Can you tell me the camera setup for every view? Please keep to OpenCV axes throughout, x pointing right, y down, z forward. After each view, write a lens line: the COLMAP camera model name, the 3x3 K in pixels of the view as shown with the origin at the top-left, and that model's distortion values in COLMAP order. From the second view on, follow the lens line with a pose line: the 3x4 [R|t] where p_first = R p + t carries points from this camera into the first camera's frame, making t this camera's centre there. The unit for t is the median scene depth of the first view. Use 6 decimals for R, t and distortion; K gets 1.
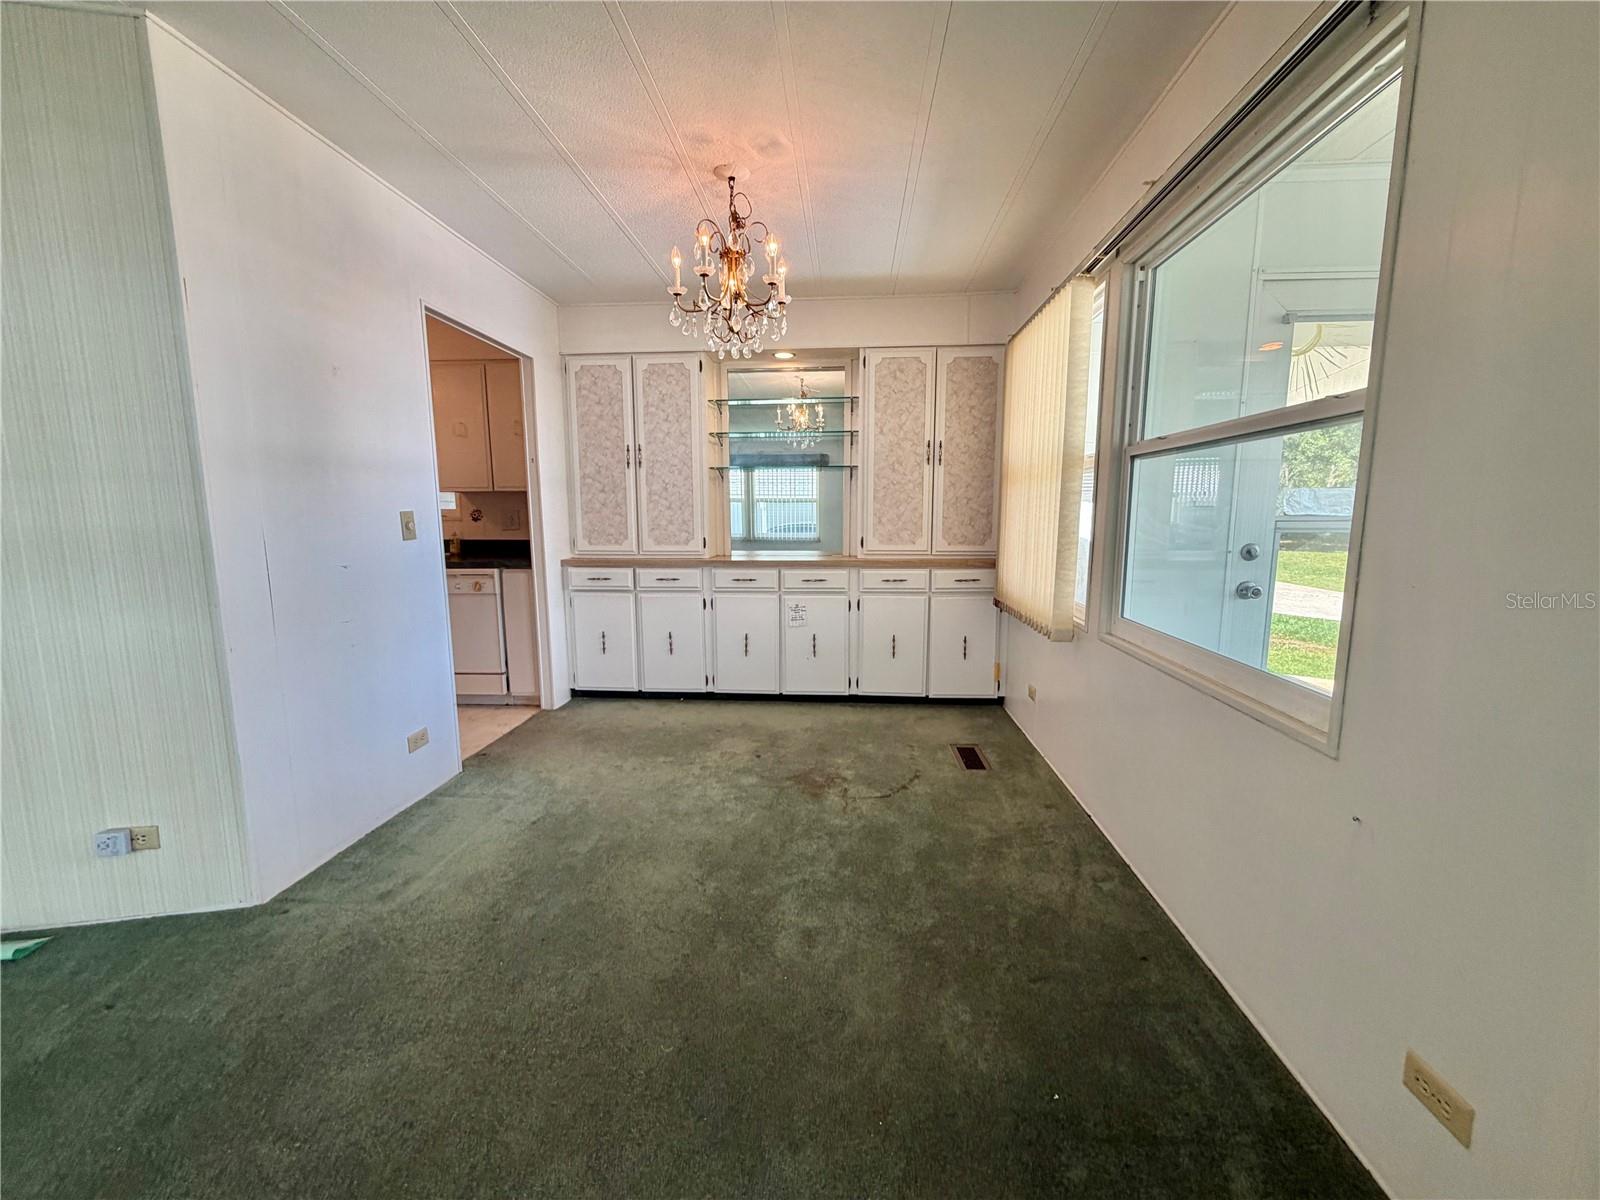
lens RADIAL K [[641.1, 0, 798.2], [0, 641.1, 602.4], [0, 0, 1]] dist [0.000597, -0.000017]
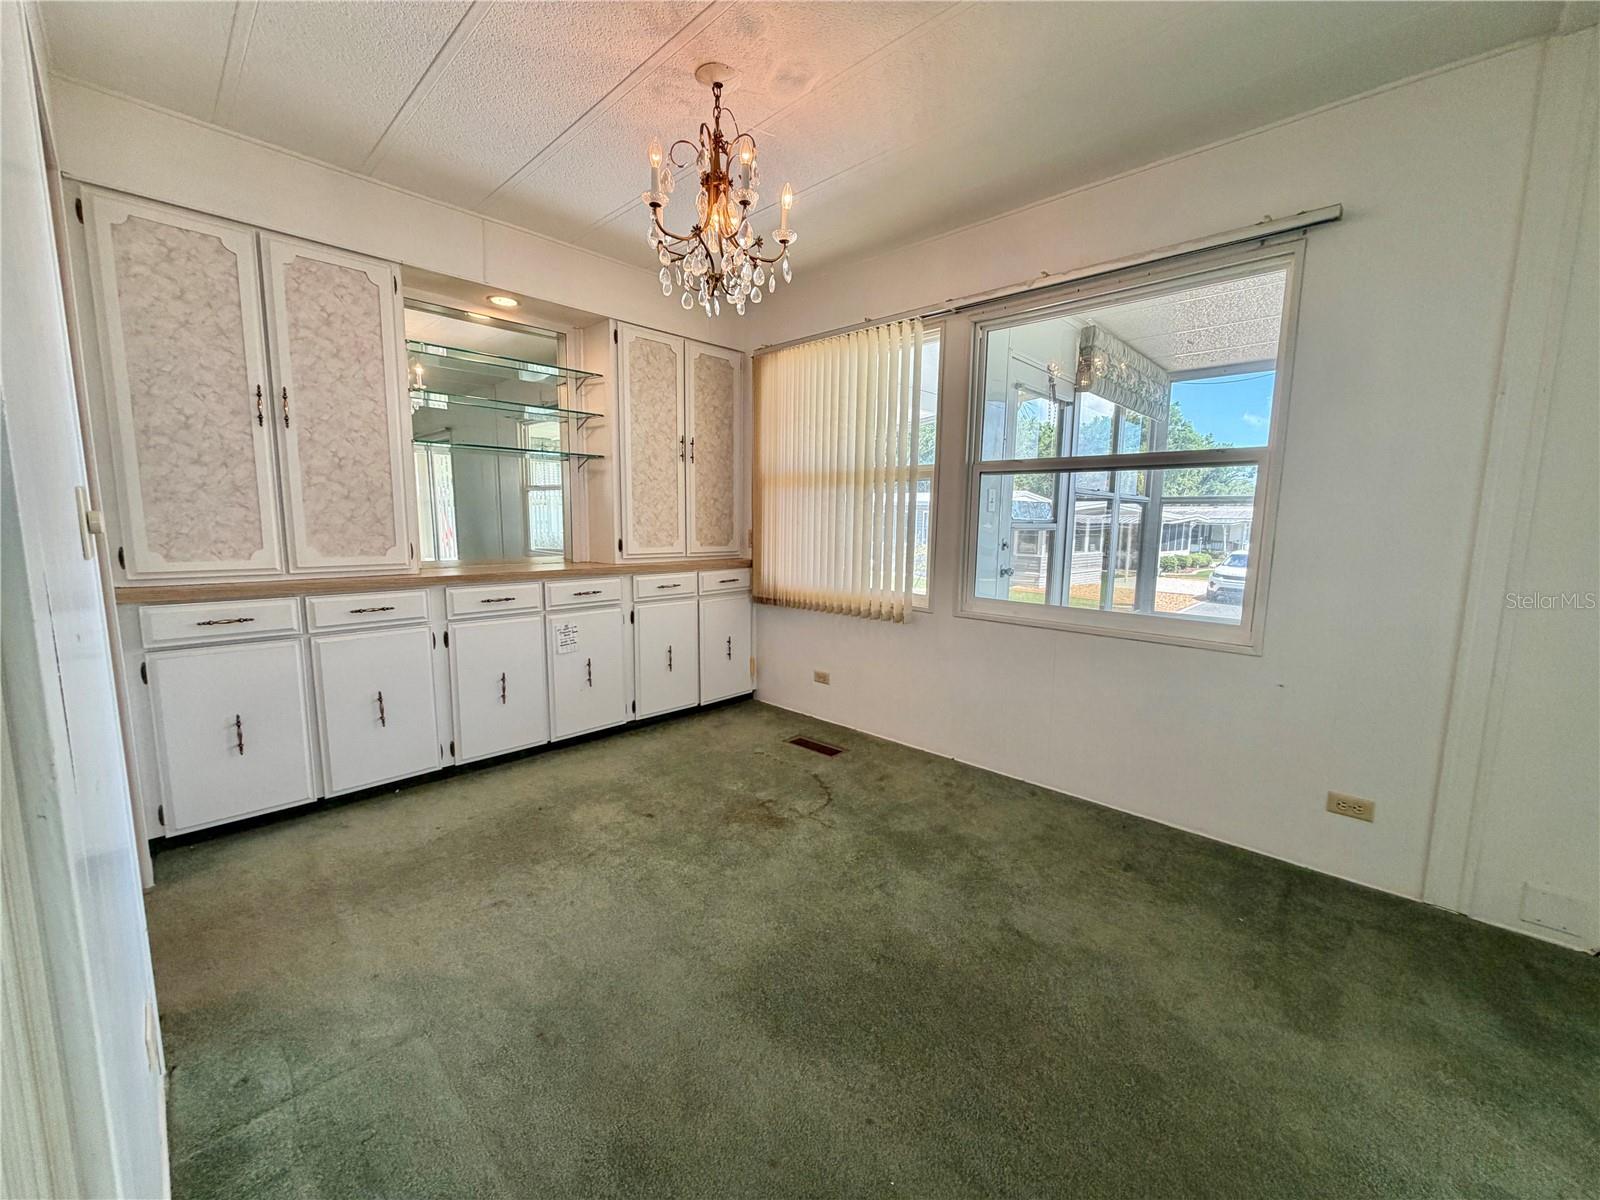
lens RADIAL K [[641.1, 0, 794.4], [0, 641.1, 602.2], [0, 0, 1]] dist [0.000597, -0.000017]
pose [[0.633083, -0.089263, 0.768920, -0.437592], [0.091930, 0.994969, 0.039816, -0.031125], [-0.768606, 0.045480, 0.638104, 0.279664]]
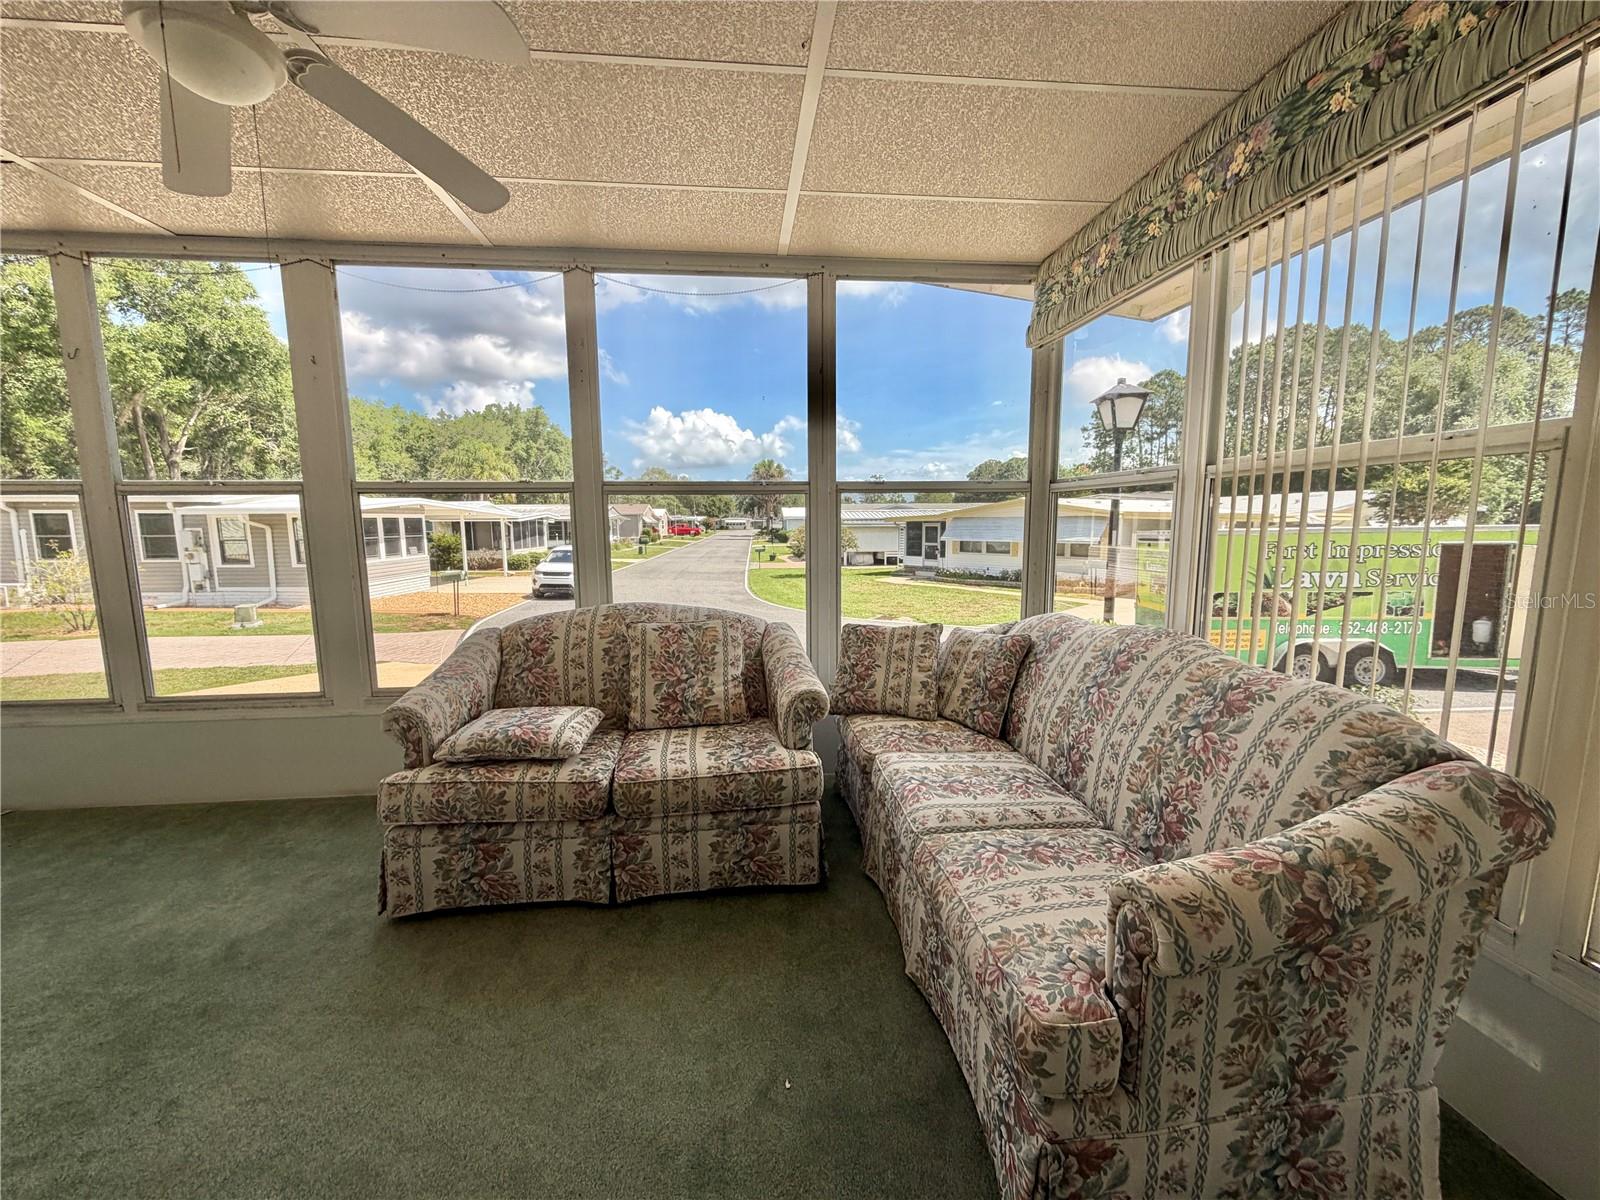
lens RADIAL K [[641.1, 0, 800.3], [0, 641.1, 601.2], [0, 0, 1]] dist [0.000597, -0.000017]
pose [[-0.178499, -0.121397, 0.976423, -0.367722], [0.140411, 0.979061, 0.147393, -0.024726], [-0.973870, 0.163410, -0.157716, 0.225759]]
